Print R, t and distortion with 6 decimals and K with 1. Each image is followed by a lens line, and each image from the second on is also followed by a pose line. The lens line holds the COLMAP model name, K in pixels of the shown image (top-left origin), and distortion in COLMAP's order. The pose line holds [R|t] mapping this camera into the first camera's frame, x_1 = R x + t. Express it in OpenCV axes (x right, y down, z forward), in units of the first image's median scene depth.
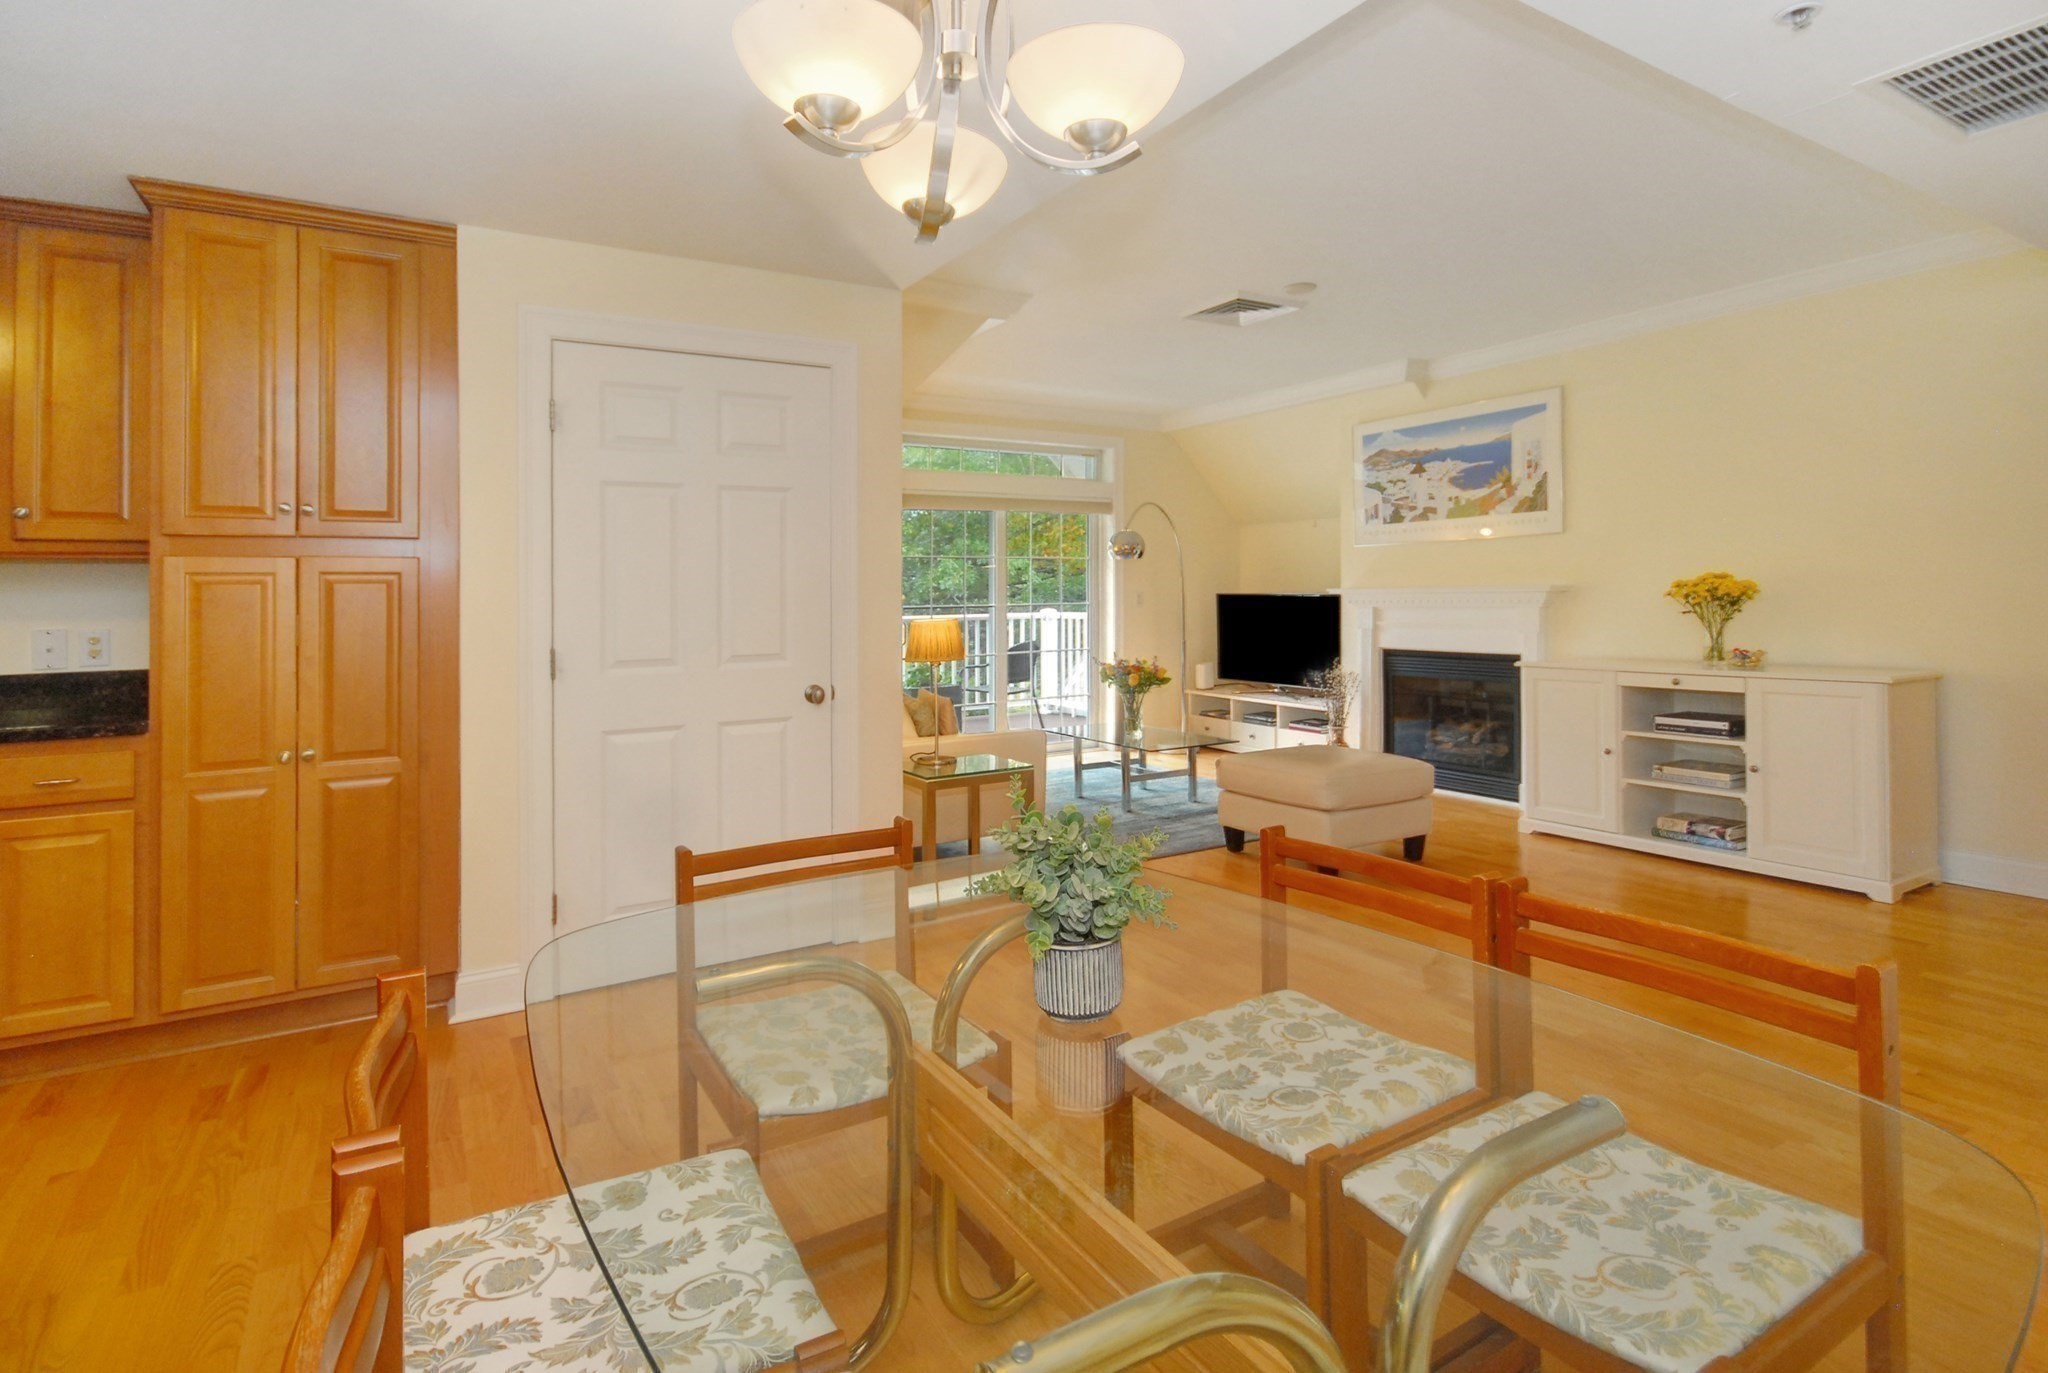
lens RADIAL K [[1000.1, 0, 952.3], [0, 1000.1, 613.6], [0, 0, 1]] dist [0.006401, -0.003301]
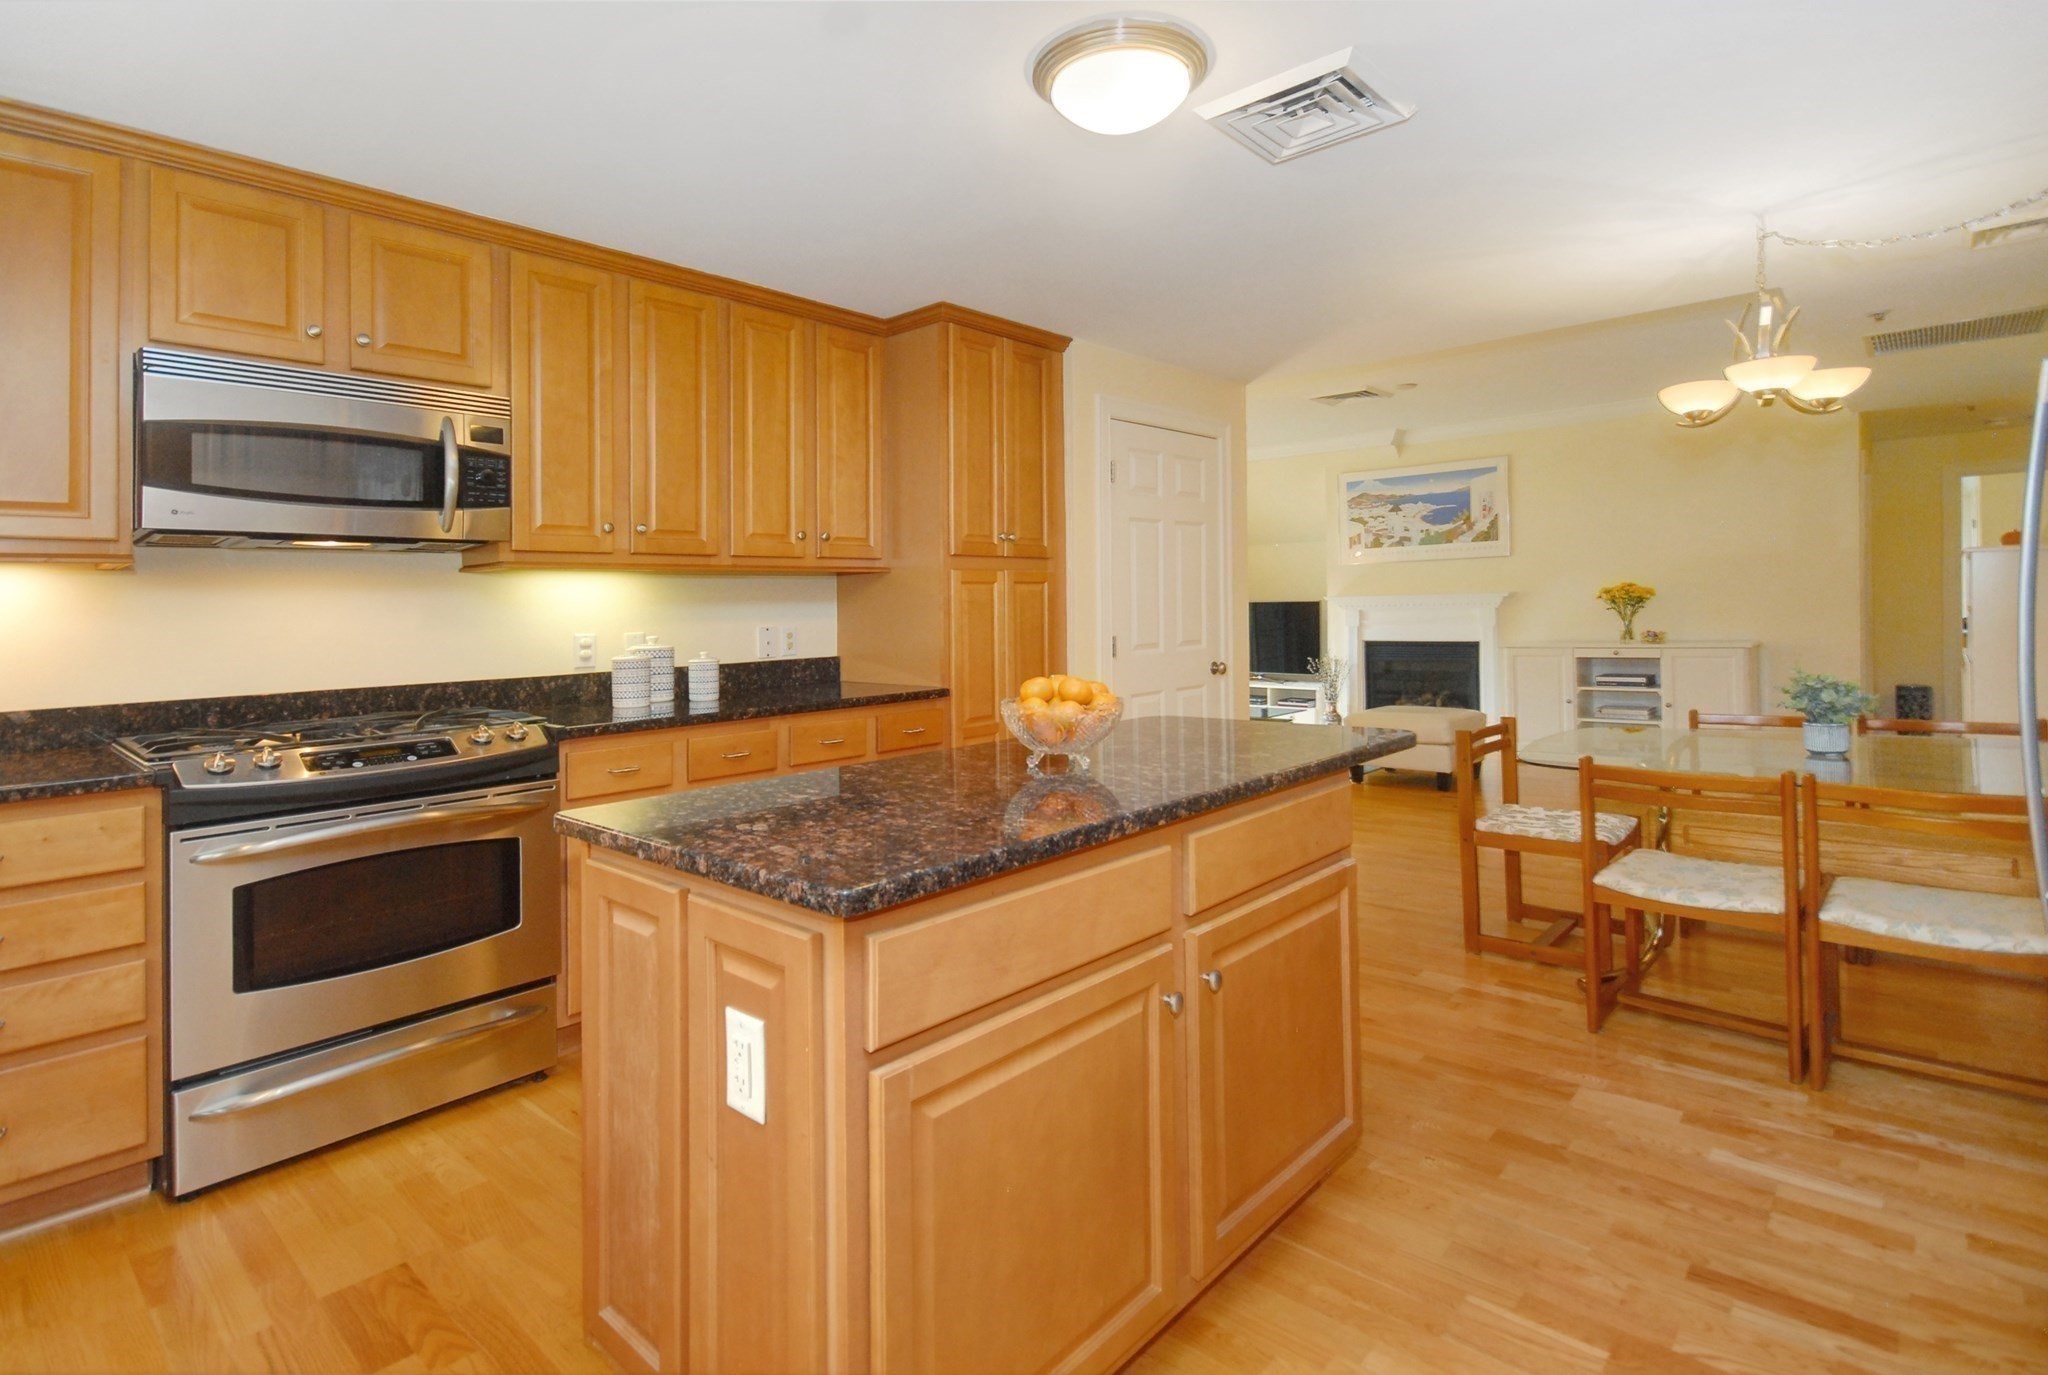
lens RADIAL K [[1000.1, 0, 926.5], [0, 1000.1, 632.5], [0, 0, 1]] dist [0.006401, -0.003301]
pose [[0.963397, -0.016085, 0.267596, -0.539856], [0.015910, 0.999869, 0.002822, 0.011390], [-0.267607, 0.001539, 0.963527, -0.153448]]
